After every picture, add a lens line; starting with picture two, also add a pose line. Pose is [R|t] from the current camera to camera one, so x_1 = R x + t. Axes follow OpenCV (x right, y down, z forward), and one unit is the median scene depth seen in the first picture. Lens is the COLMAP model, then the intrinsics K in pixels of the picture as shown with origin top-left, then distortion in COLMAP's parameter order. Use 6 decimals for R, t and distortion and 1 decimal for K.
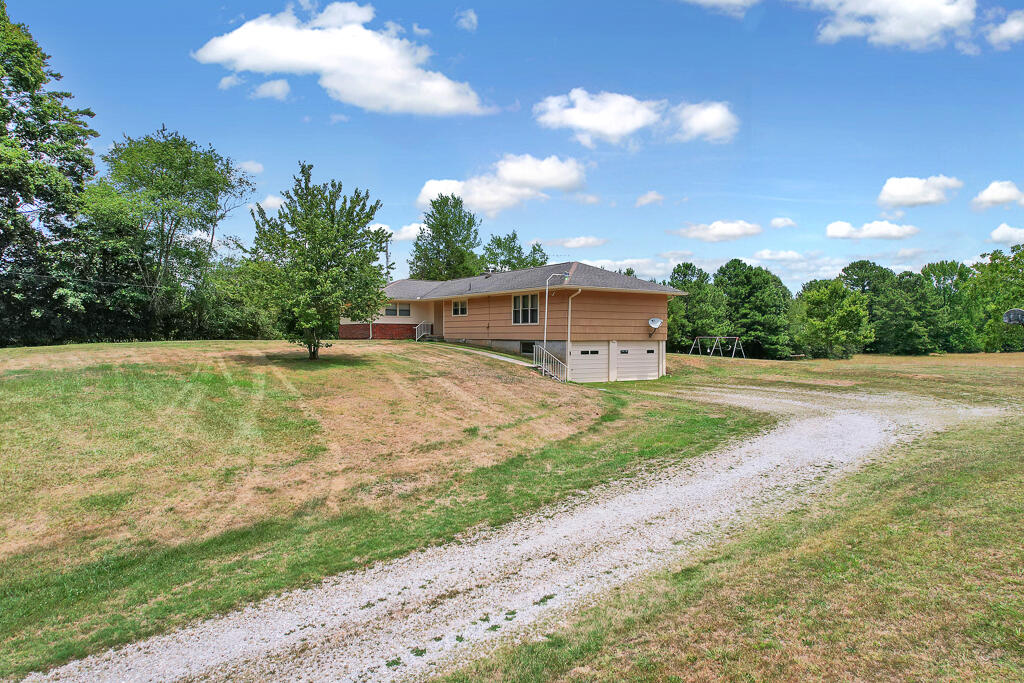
lens RADIAL K [[650.4, 0, 489.3], [0, 650.4, 333.8], [0, 0, 1]] dist [-0.029773, 0.024464]
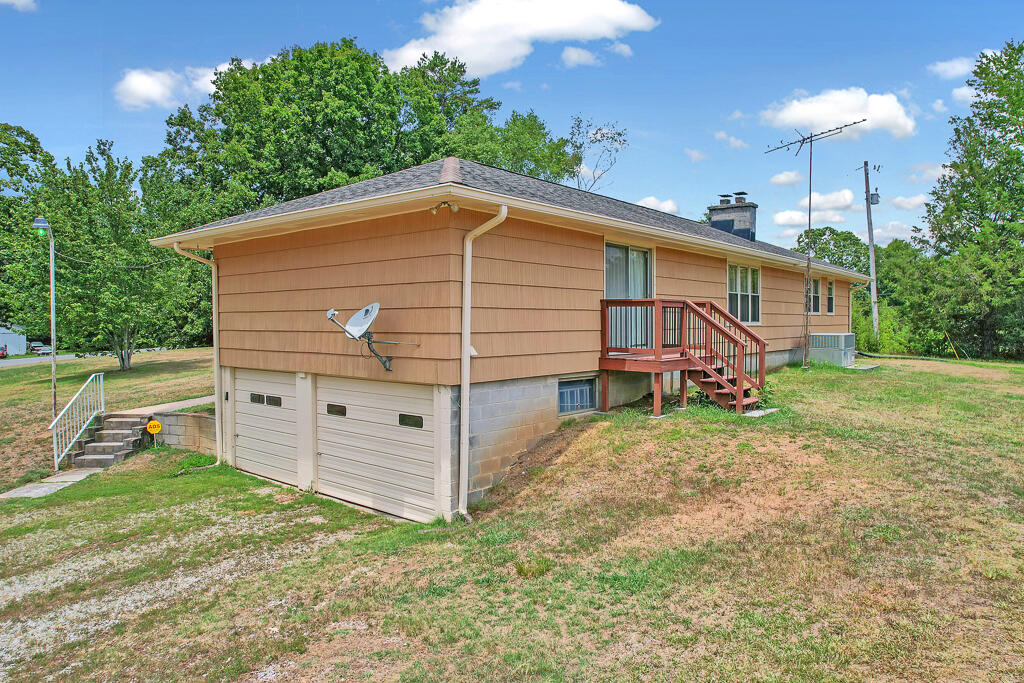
lens RADIAL K [[650.4, 0, 501.5], [0, 650.4, 343.6], [0, 0, 1]] dist [-0.029773, 0.024464]
pose [[0.286209, 0.020198, -0.957954, 0.521136], [0.003242, 0.999752, 0.022048, -0.011703], [0.958162, -0.009416, 0.286072, 0.947024]]
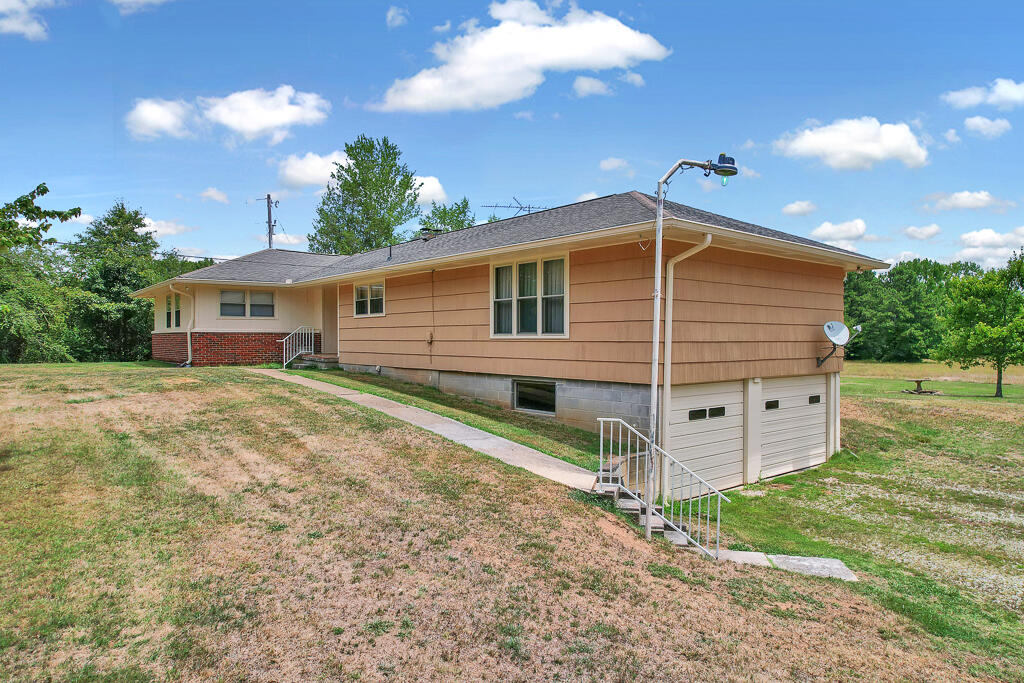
lens RADIAL K [[650.4, 0, 506.2], [0, 650.4, 342.4], [0, 0, 1]] dist [-0.029773, 0.024464]
pose [[0.992878, -0.004712, 0.119044, -0.003857], [0.003581, 0.999946, 0.009715, -0.014675], [-0.119083, -0.009220, 0.992841, 0.595602]]
